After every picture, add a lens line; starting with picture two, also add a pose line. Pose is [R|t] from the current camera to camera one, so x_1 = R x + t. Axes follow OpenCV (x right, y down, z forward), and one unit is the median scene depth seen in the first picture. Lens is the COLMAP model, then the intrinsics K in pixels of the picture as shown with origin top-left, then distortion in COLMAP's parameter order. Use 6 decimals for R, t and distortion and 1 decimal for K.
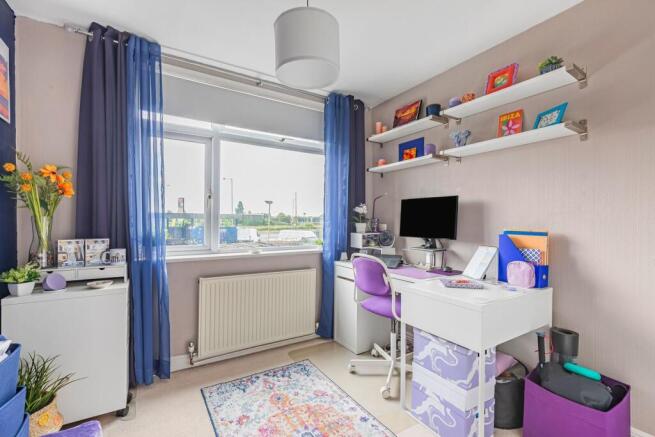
lens RADIAL K [[294.3, 0, 329.0], [0, 294.3, 222.4], [0, 0, 1]] dist [-0.003529, -0.000352]
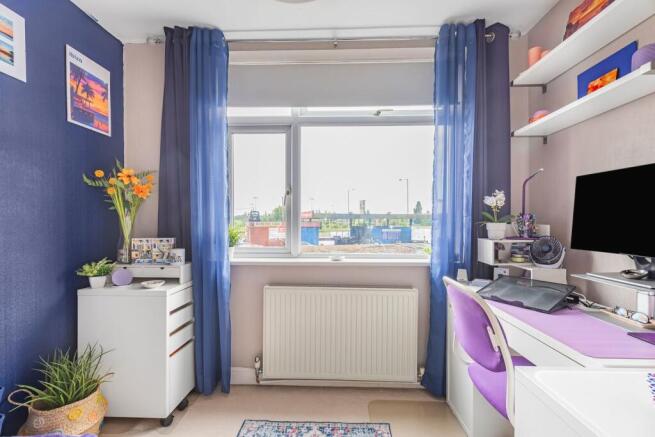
lens RADIAL K [[293.3, 0, 327.5], [0, 293.3, 222.0], [0, 0, 1]] dist [0.002315, 0.000333]
pose [[0.828182, -0.000863, -0.560459, 0.176274], [0.000373, 0.999999, -0.000989, 0.001218], [0.560459, 0.000610, 0.828182, 0.333432]]
